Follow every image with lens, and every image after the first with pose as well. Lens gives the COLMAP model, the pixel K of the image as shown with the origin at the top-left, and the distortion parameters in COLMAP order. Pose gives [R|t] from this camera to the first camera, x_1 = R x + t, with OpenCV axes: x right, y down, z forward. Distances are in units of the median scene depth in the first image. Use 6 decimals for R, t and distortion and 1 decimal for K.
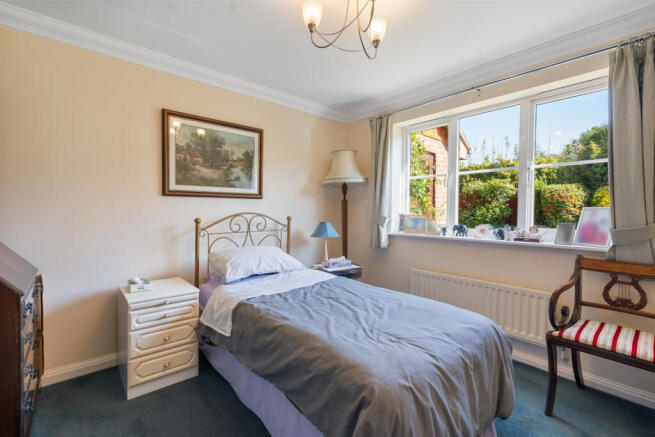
lens RADIAL K [[291.2, 0, 323.6], [0, 291.2, 217.0], [0, 0, 1]] dist [-0.004059, 0.000132]
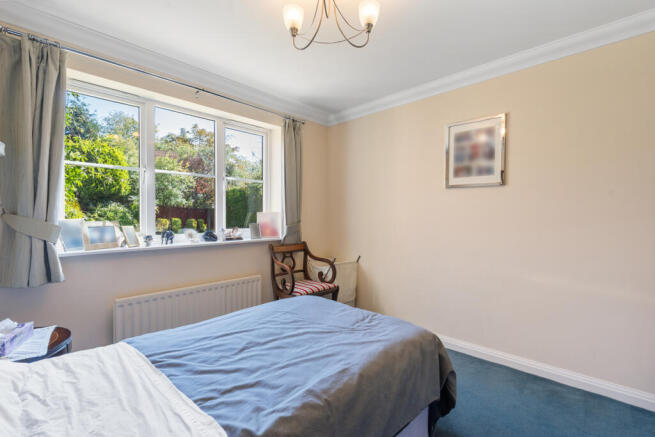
lens RADIAL K [[291.2, 0, 327.5], [0, 291.2, 219.8], [0, 0, 1]] dist [-0.004059, 0.000132]
pose [[-0.114033, -0.023219, 0.993206, -0.657556], [0.015467, 0.999564, 0.025144, -0.029779], [-0.993357, 0.018229, -0.113624, 0.891973]]
